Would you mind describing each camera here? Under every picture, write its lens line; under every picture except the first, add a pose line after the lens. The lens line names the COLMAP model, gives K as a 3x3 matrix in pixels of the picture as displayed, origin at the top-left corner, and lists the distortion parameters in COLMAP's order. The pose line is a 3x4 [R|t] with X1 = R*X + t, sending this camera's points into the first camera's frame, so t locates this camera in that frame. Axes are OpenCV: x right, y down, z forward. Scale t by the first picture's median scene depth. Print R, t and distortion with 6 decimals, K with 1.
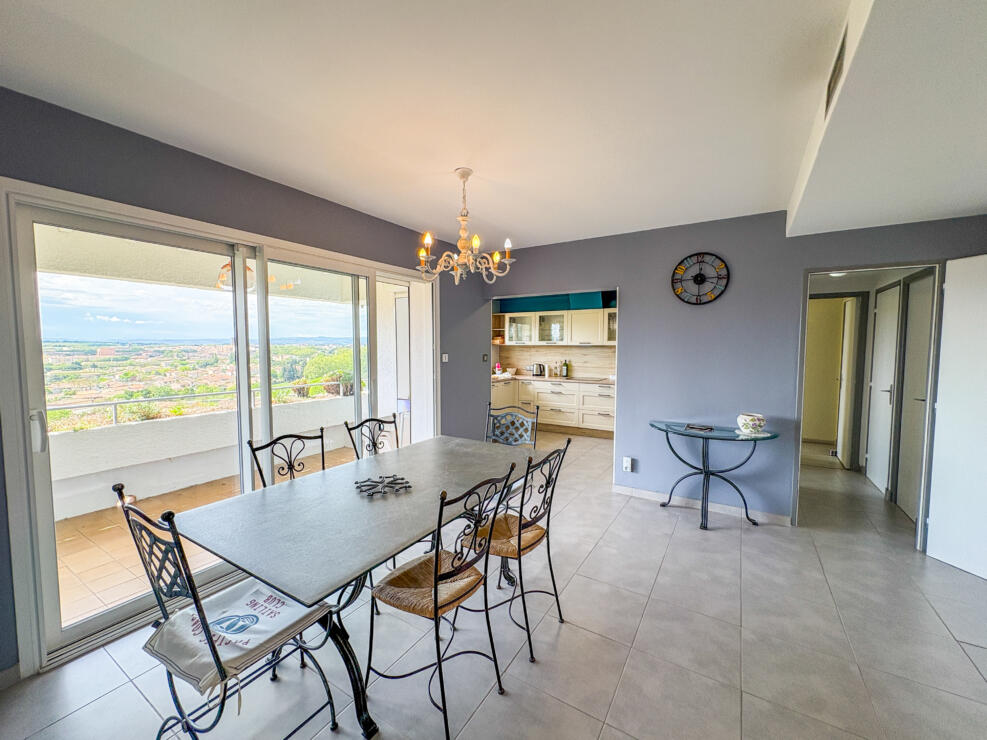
lens RADIAL K [[396.9, 0, 493.5], [0, 396.9, 370.0], [0, 0, 1]] dist [0.007687, 0.000136]
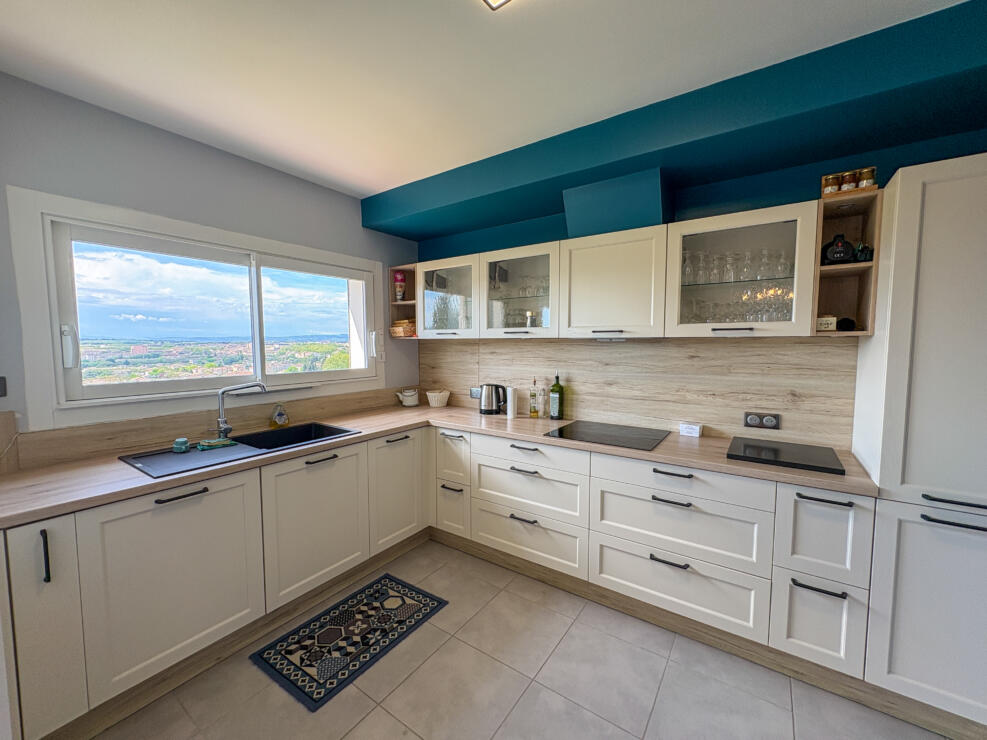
lens RADIAL K [[395.9, 0, 493.5], [0, 395.9, 370.0], [0, 0, 1]] dist [0.001089, 0.000306]
pose [[0.998946, 0.001565, -0.045883, 0.131407], [-0.001204, 0.999968, 0.007896, -0.033014], [0.045894, -0.007832, 0.998916, 0.584802]]
